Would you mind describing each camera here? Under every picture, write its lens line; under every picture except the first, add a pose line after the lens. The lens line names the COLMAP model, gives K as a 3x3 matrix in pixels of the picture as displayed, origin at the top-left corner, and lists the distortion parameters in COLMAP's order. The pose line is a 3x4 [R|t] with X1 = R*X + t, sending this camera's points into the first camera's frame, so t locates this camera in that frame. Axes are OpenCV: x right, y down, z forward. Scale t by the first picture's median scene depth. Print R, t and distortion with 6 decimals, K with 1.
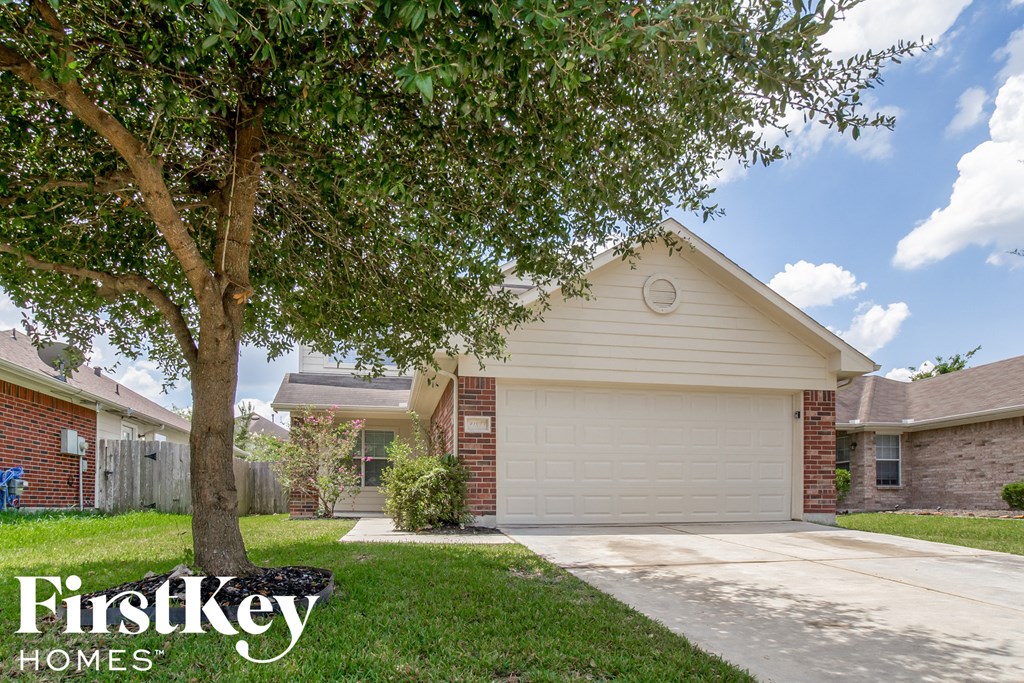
lens RADIAL K [[550.3, 0, 512.0], [0, 550.3, 341.5], [0, 0, 1]] dist [-0.032554, -0.000105]
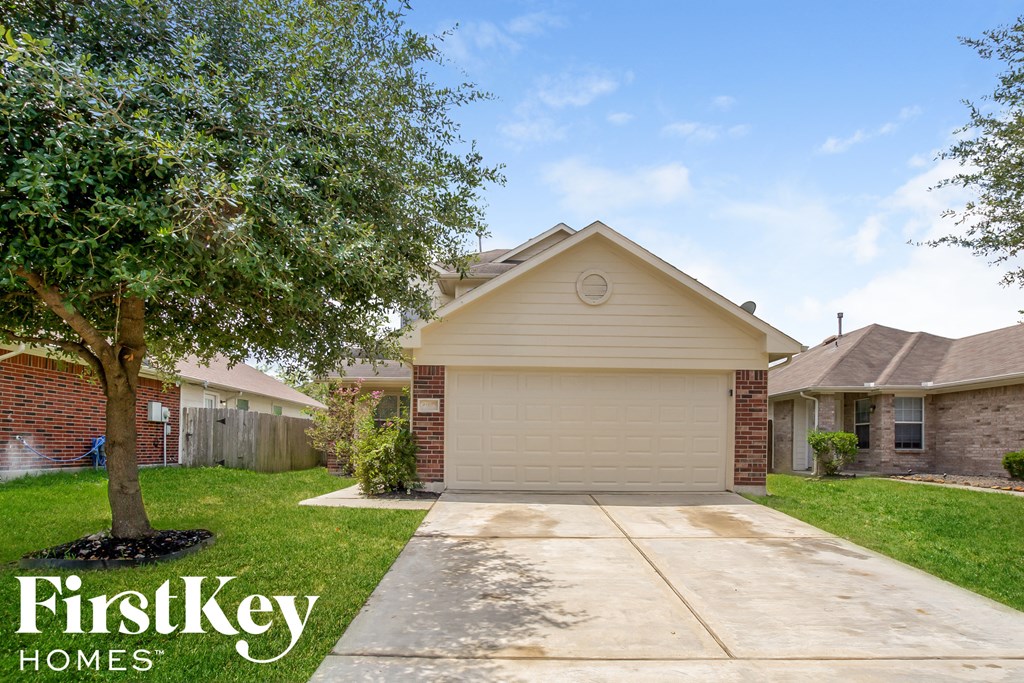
lens RADIAL K [[520.5, 0, 511.7], [0, 520.5, 298.2], [0, 0, 1]] dist [-0.008990, -0.013992]
pose [[0.987463, -0.033097, -0.154342, 0.263887], [0.033588, 0.999436, 0.000576, -0.068645], [0.154235, -0.005753, 0.988017, -0.082018]]
